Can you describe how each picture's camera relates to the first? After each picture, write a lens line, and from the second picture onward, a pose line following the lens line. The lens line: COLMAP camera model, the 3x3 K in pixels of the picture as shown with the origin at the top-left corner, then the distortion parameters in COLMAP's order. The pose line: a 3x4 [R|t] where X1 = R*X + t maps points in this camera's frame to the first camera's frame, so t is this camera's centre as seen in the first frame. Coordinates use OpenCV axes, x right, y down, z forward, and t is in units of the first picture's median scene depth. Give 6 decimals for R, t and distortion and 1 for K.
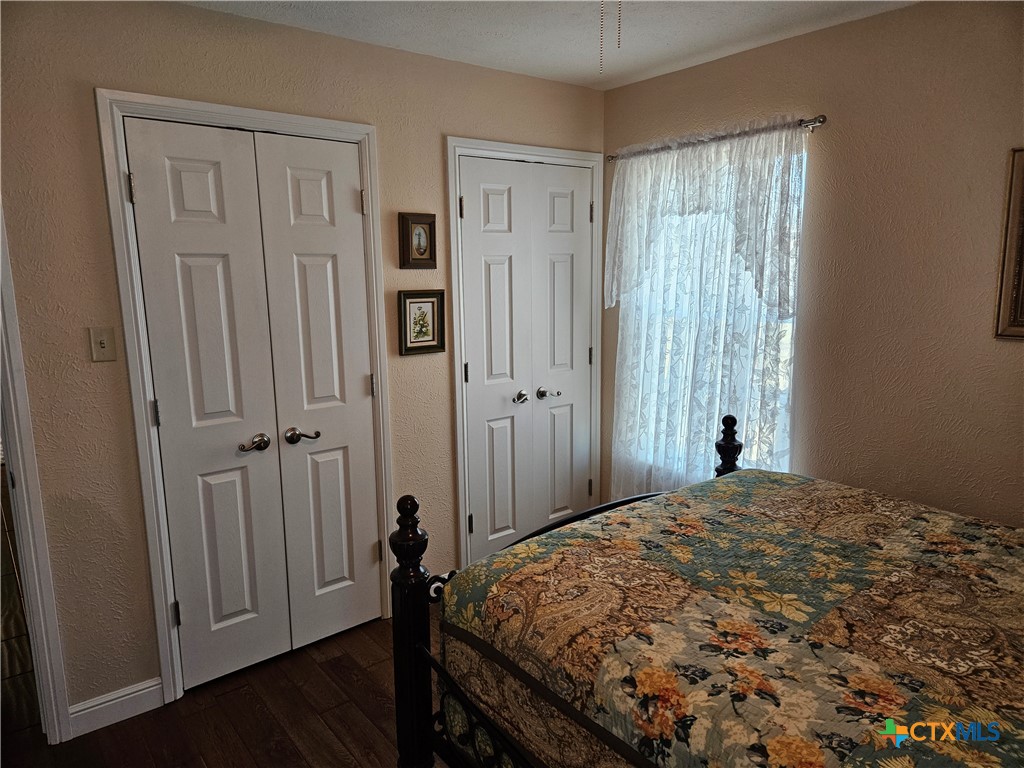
lens RADIAL K [[689.1, 0, 510.9], [0, 689.1, 387.3], [0, 0, 1]] dist [0.063045, -0.020782]
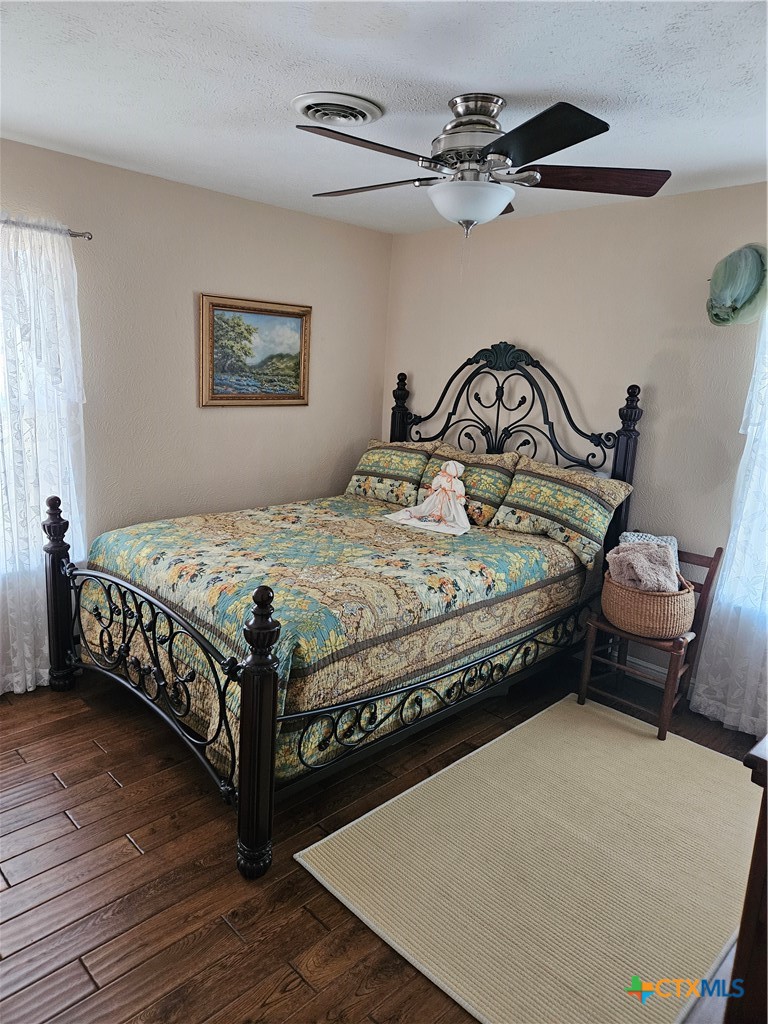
lens RADIAL K [[689.1, 0, 383.2], [0, 689.1, 513.5], [0, 0, 1]] dist [0.063045, -0.020782]
pose [[-0.112006, -0.207092, 0.971889, -1.329360], [0.131268, 0.966388, 0.221048, -0.176708], [-0.984999, 0.152337, -0.081057, 1.025606]]
